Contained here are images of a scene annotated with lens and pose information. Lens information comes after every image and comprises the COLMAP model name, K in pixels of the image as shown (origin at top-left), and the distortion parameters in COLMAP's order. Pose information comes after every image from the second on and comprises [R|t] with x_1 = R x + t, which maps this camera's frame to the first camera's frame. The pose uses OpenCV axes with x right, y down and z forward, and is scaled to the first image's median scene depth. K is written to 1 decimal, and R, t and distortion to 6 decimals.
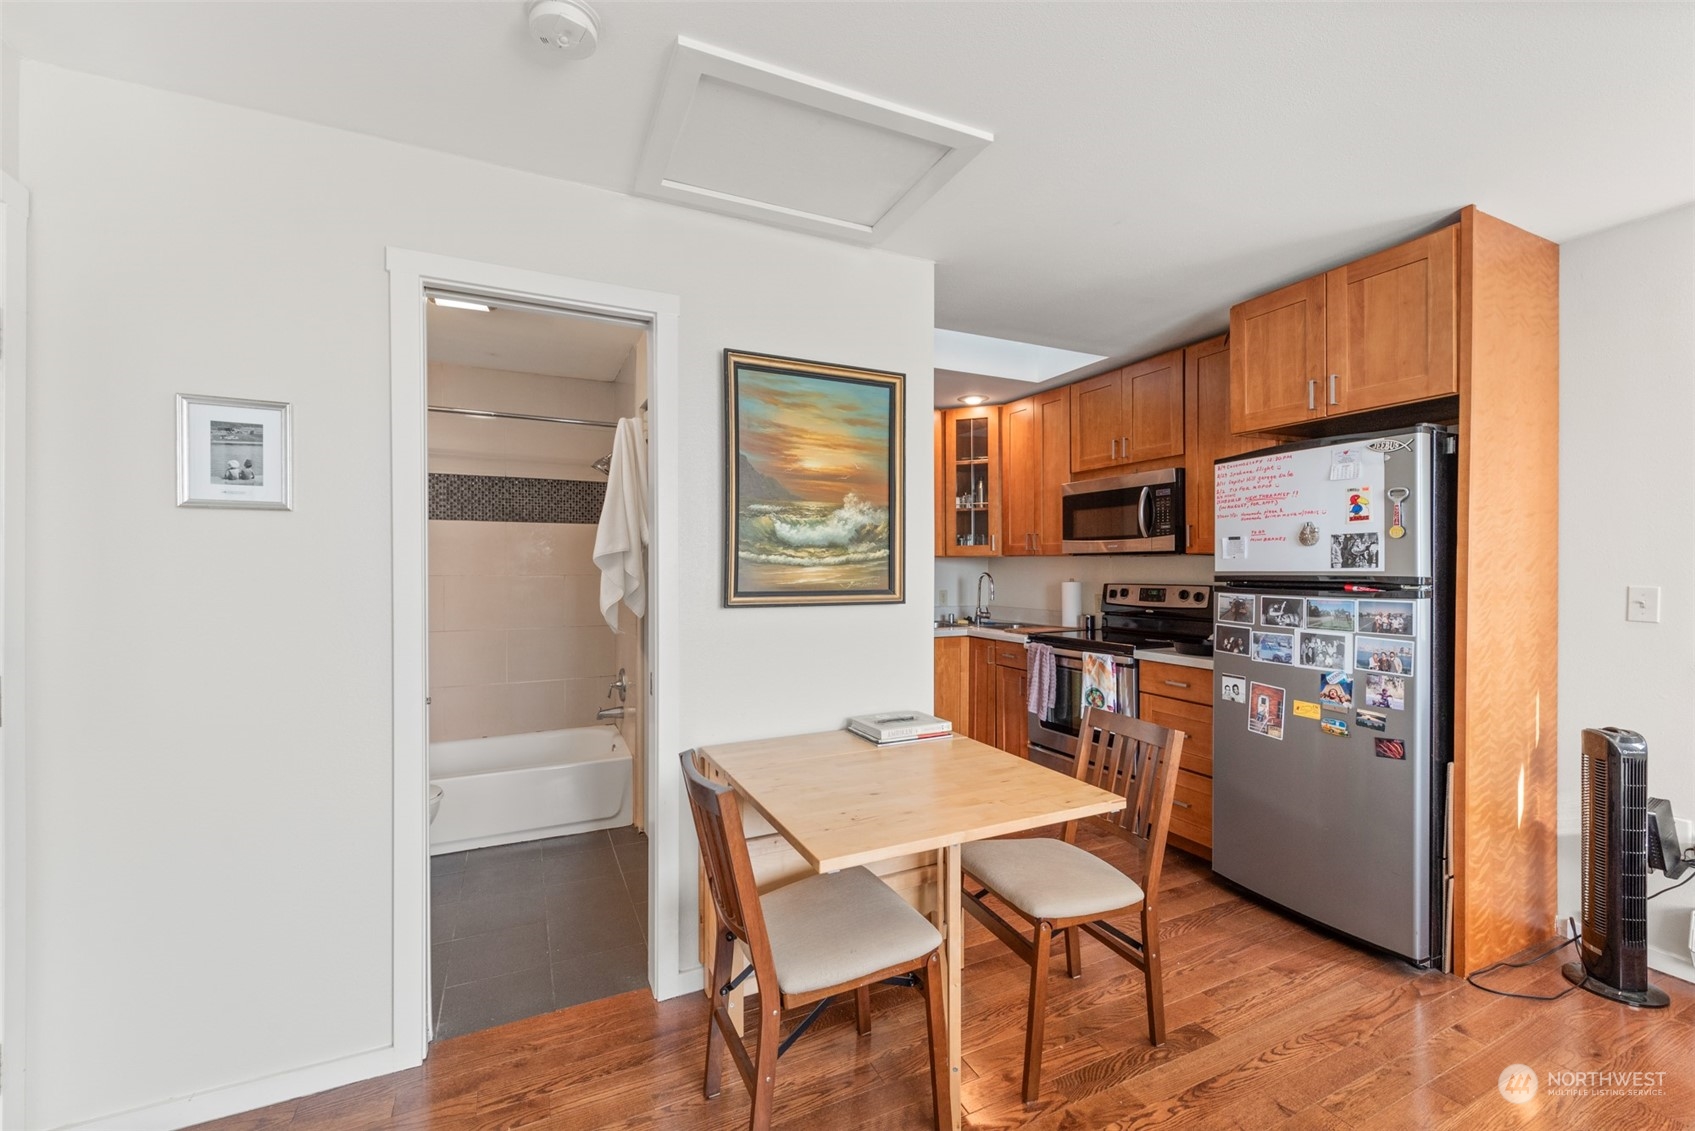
lens RADIAL K [[693.5, 0, 845.9], [0, 693.5, 569.0], [0, 0, 1]] dist [0.010816, -0.002204]
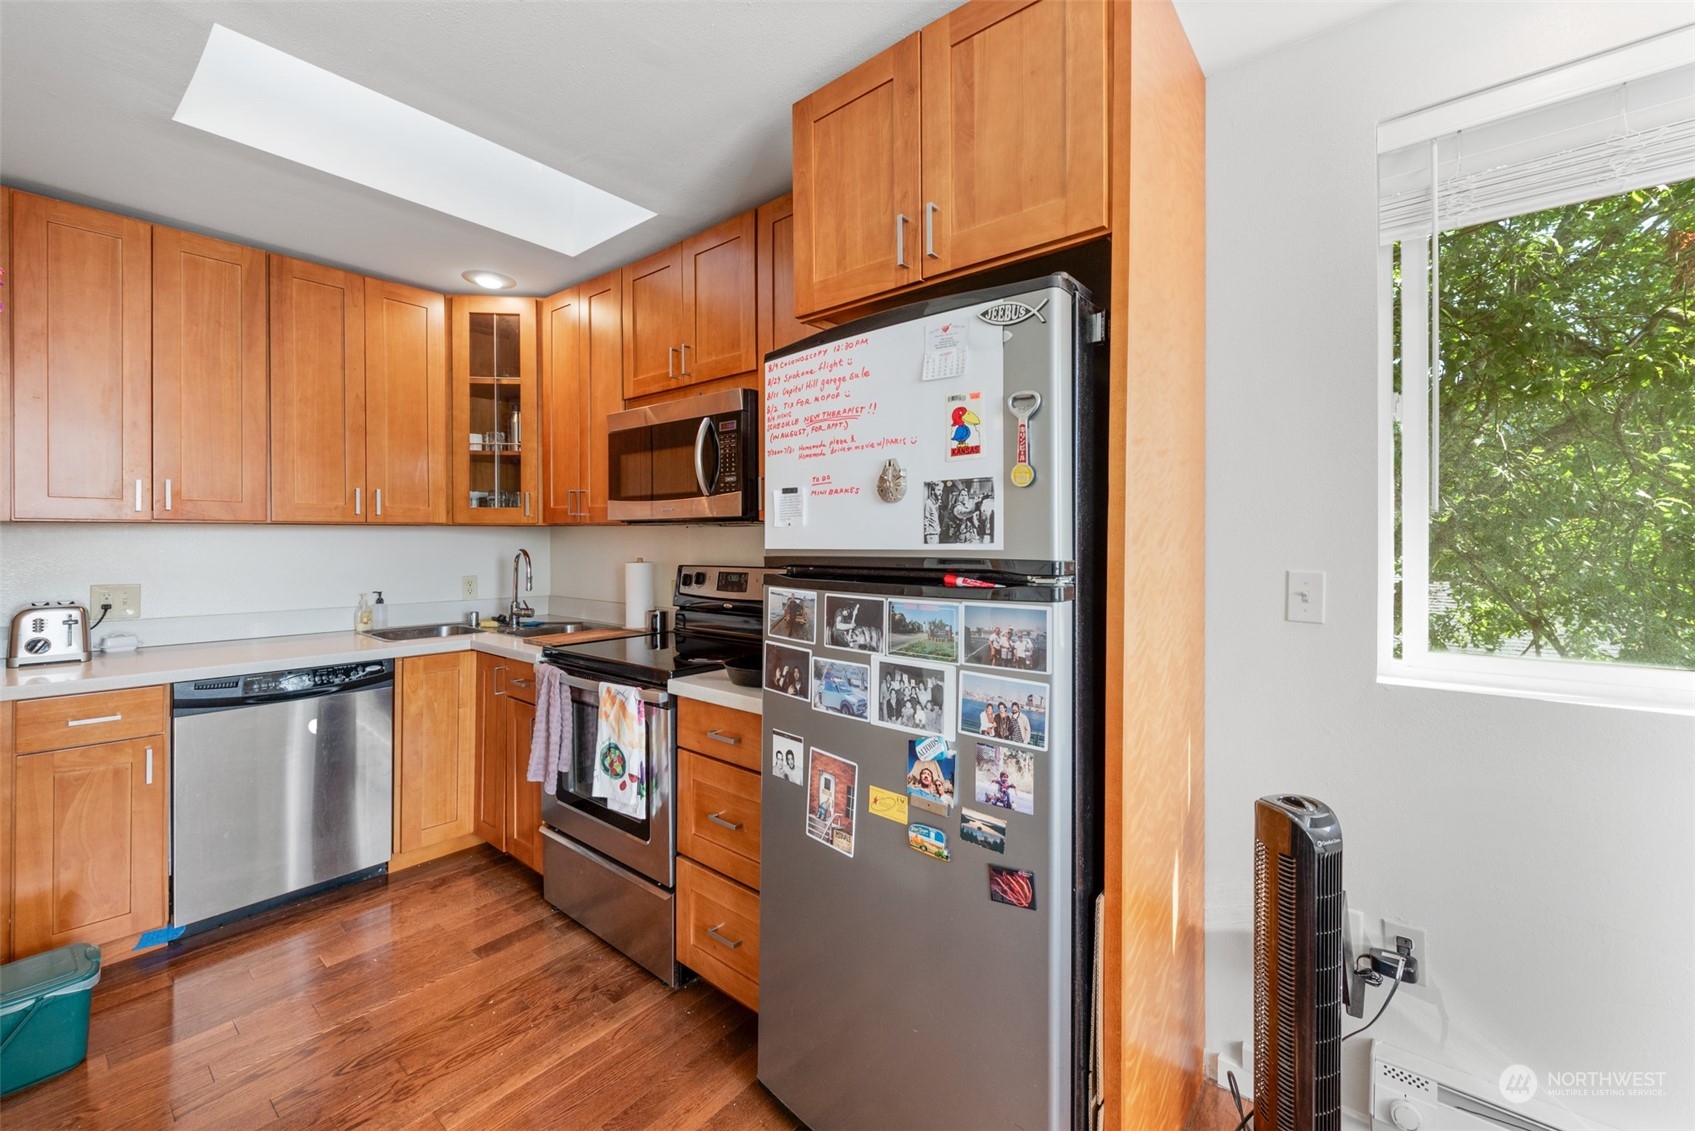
lens RADIAL K [[693.5, 0, 846.3], [0, 693.5, 536.2], [0, 0, 1]] dist [0.010816, -0.002204]
pose [[0.906874, 0.006216, 0.421357, 0.414674], [-0.001790, 0.999939, -0.010898, -0.001171], [-0.421399, 0.009129, 0.906830, 0.537005]]
